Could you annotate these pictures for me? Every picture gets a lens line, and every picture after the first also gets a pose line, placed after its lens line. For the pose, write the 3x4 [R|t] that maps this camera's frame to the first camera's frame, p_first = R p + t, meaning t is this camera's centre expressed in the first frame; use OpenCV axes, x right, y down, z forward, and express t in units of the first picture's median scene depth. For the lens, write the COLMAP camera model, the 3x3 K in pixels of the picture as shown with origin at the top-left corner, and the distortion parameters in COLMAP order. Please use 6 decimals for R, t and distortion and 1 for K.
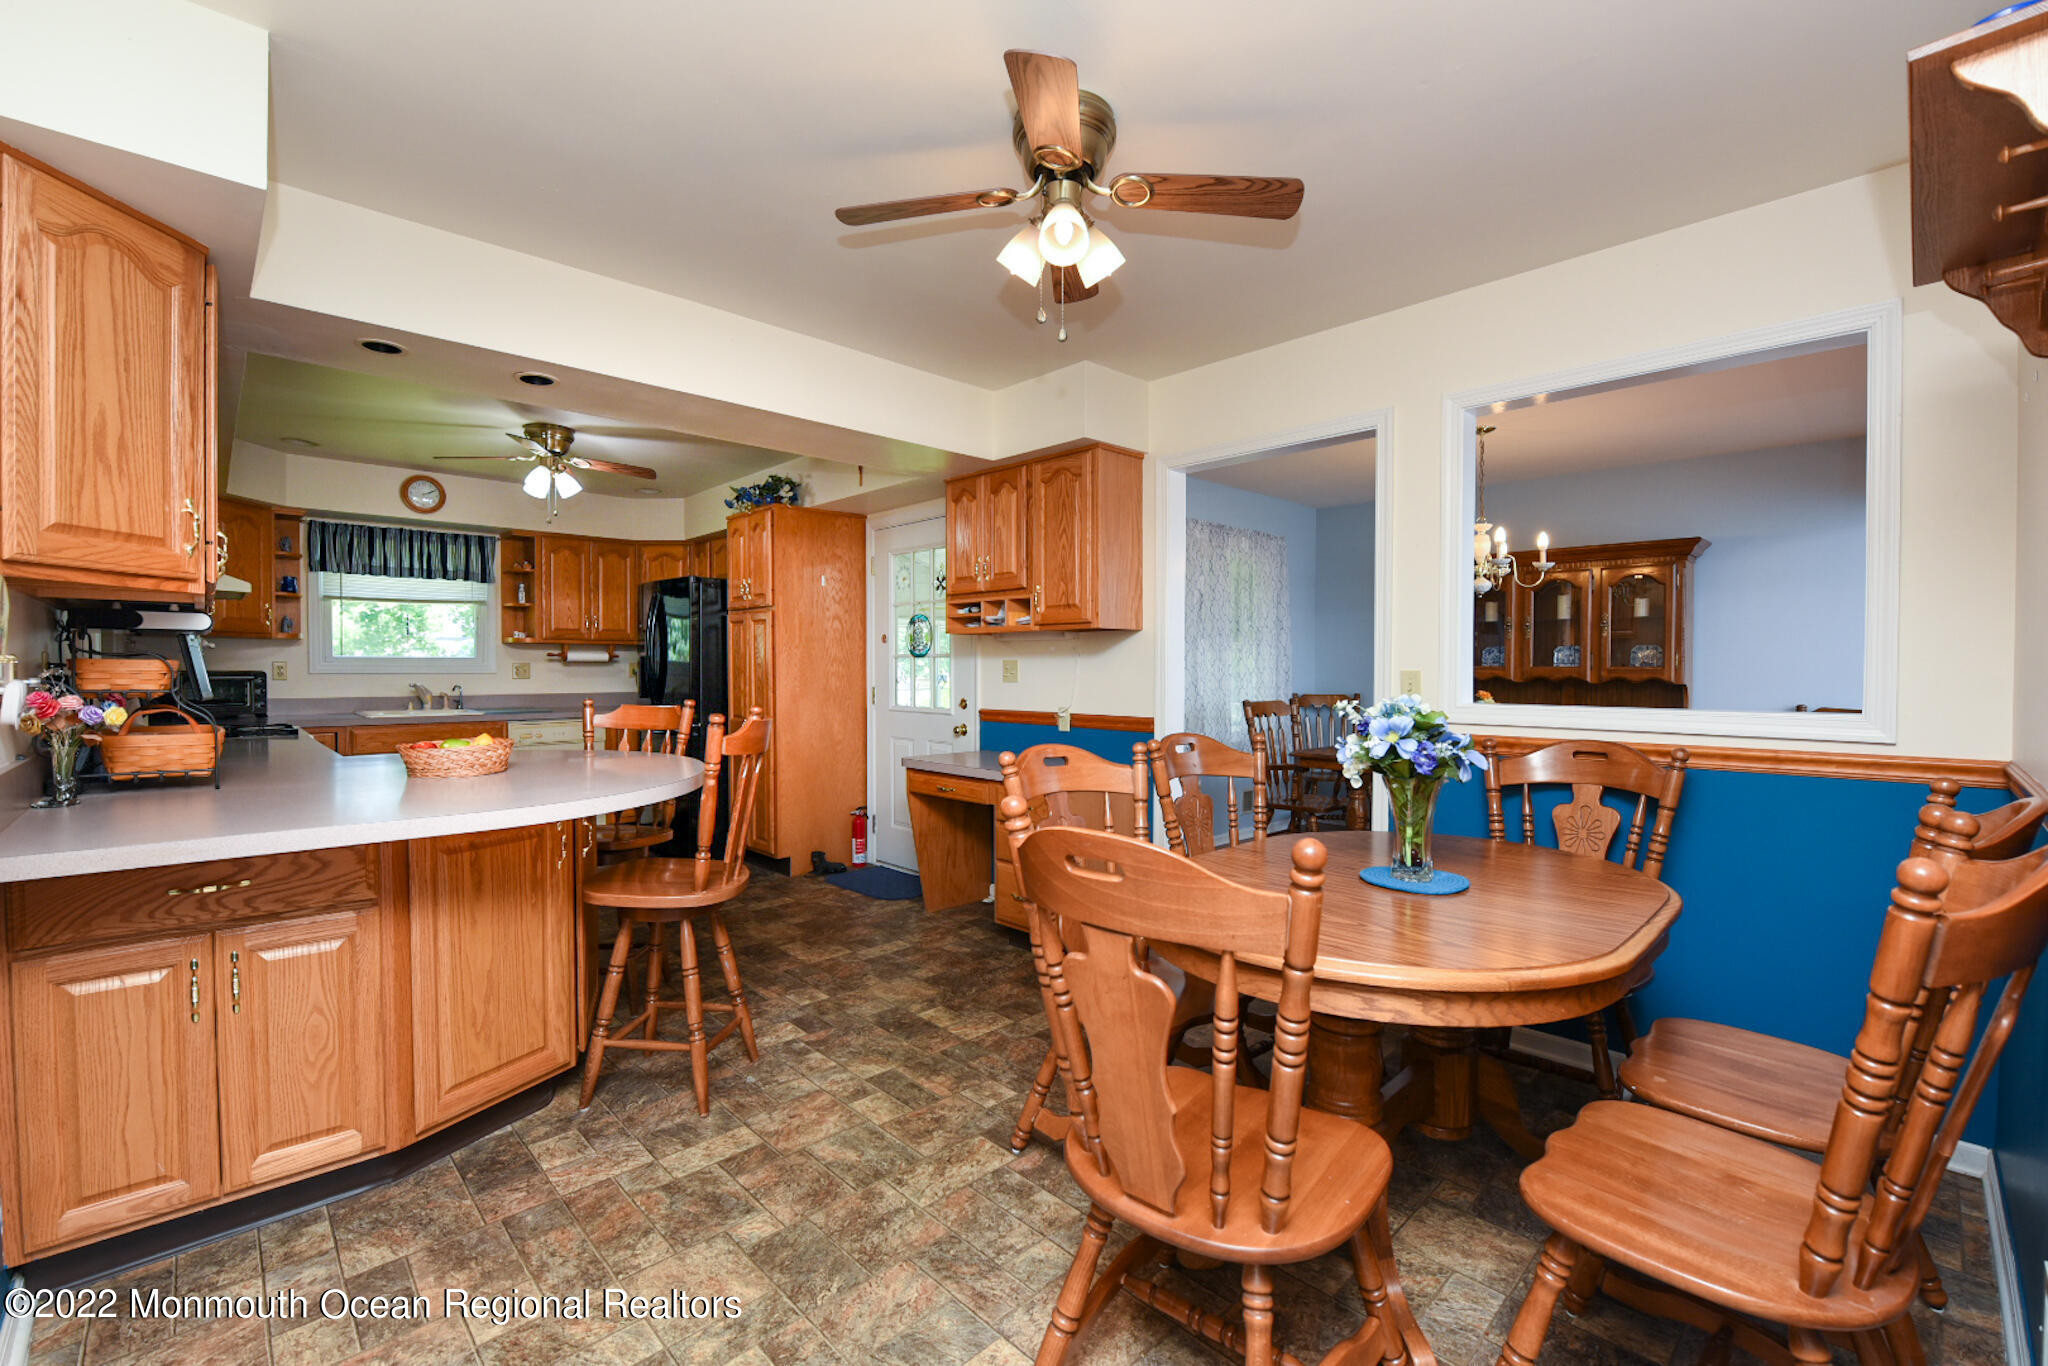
lens RADIAL K [[913.9, 0, 1026.6], [0, 913.9, 681.9], [0, 0, 1]] dist [-0.000779, -0.000080]
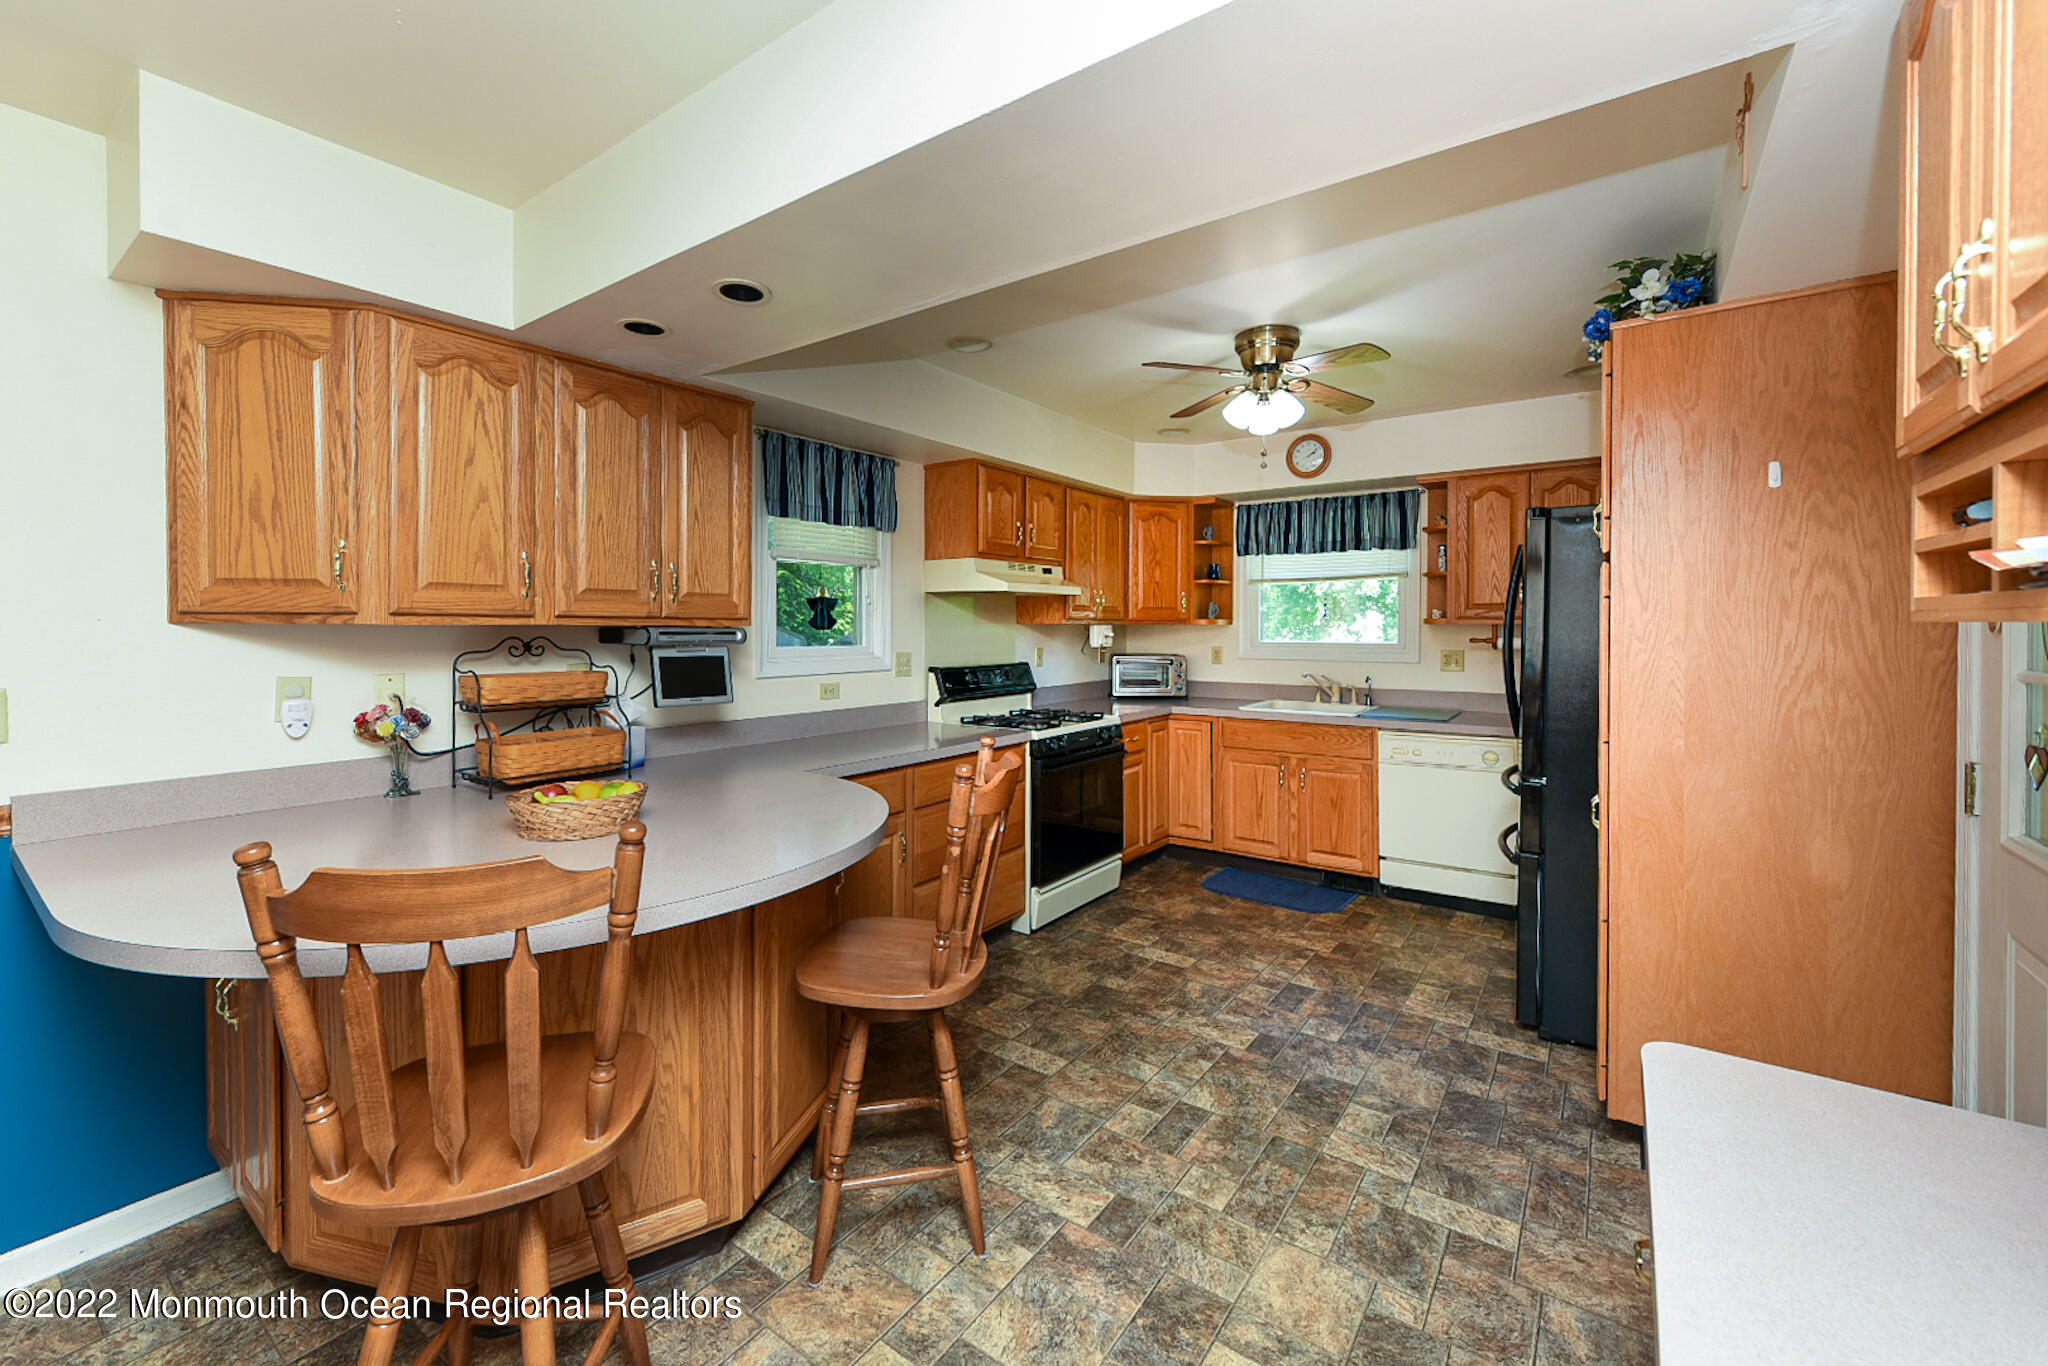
lens RADIAL K [[862.1, 0, 1048.0], [0, 862.1, 643.3], [0, 0, 1]] dist [0.001822, 0.000065]
pose [[0.185947, 0.020576, -0.982344, 0.201803], [-0.013511, 0.999740, 0.018382, -0.079805], [0.982467, 0.009855, 0.186176, 1.233707]]
